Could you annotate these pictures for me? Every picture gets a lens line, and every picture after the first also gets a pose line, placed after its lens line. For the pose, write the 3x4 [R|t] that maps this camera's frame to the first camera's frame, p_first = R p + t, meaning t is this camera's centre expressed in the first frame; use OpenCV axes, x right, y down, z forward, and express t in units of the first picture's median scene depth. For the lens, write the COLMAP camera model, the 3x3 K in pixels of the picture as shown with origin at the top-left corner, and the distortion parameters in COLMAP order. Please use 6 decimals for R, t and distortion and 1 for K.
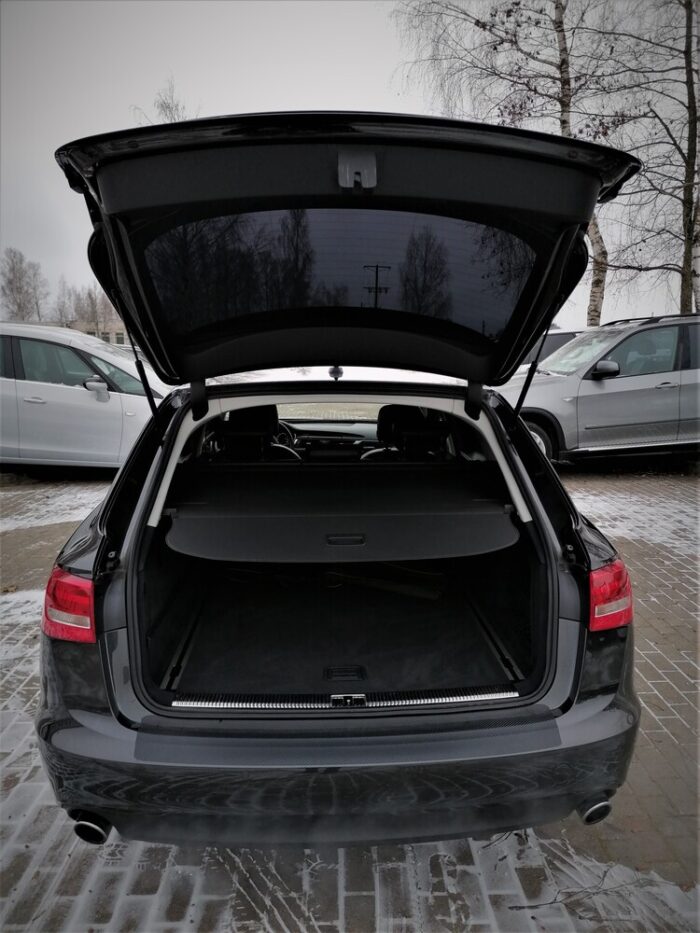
lens RADIAL K [[689.7, 0, 352.5], [0, 689.7, 467.5], [0, 0, 1]] dist [0.092351, -0.096540]
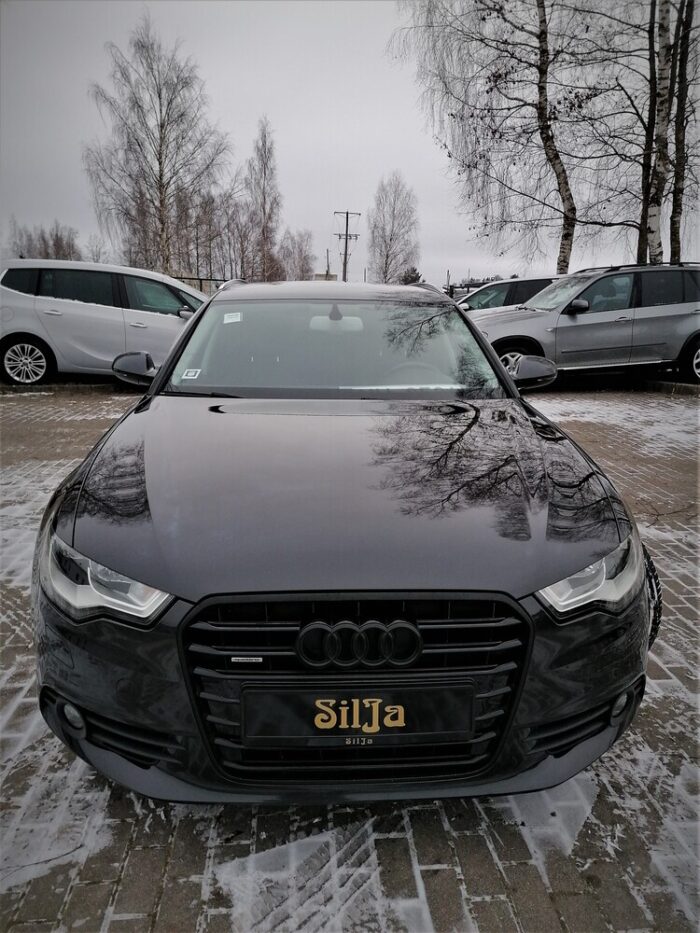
lens RADIAL K [[689.7, 0, 354.6], [0, 689.7, 471.2], [0, 0, 1]] dist [0.092351, -0.096540]
pose [[0.998189, 0.000337, 0.060153, -0.130453], [-0.004830, 0.997205, 0.074563, 0.069608], [-0.059959, -0.074719, 0.995400, -0.290942]]
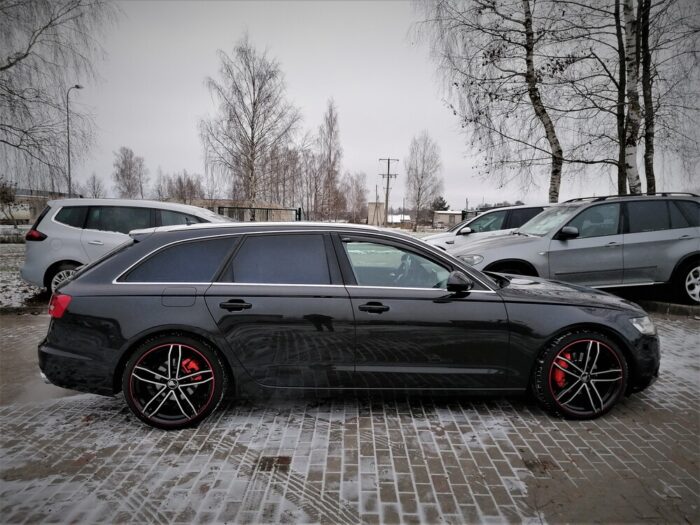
lens RADIAL K [[517.4, 0, 351.8], [0, 517.4, 262.0], [0, 0, 1]] dist [0.092351, -0.096540]
pose [[0.999488, 0.007396, -0.031122, -0.039948], [-0.010069, 0.996189, -0.086637, 0.014056], [0.030363, 0.086906, 0.995754, -0.060916]]
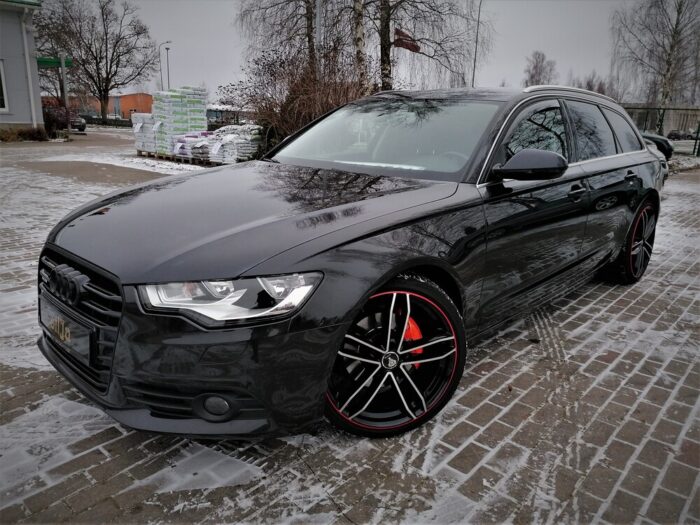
lens RADIAL K [[517.4, 0, 348.5], [0, 517.4, 261.8], [0, 0, 1]] dist [0.092351, -0.096540]
pose [[0.723812, 0.189298, -0.663523, 0.141862], [-0.133842, 0.981885, 0.134121, 0.071930], [0.676892, -0.008271, 0.736036, -0.187390]]
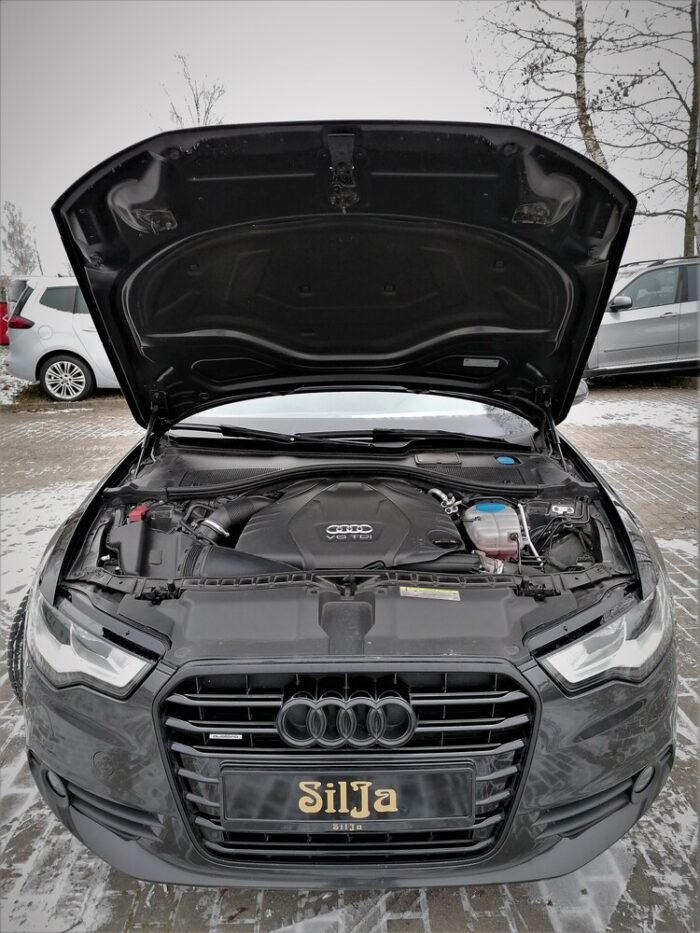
lens RADIAL K [[689.7, 0, 354.8], [0, 689.7, 470.7], [0, 0, 1]] dist [0.092351, -0.096540]
pose [[0.999781, -0.020727, -0.003041, -0.116350], [0.020897, 0.996976, 0.074848, 0.054287], [0.001480, -0.074896, 0.997190, -0.274748]]
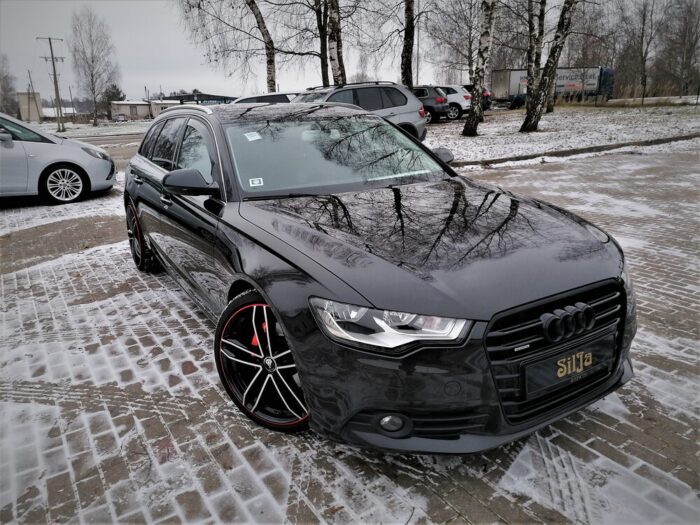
lens RADIAL K [[517.4, 0, 353.6], [0, 517.4, 260.8], [0, 0, 1]] dist [0.092351, -0.096540]
pose [[0.849093, -0.174878, 0.498457, -0.328979], [0.118564, 0.982628, 0.142776, 0.055966], [-0.514766, -0.062131, 0.855077, -0.256752]]
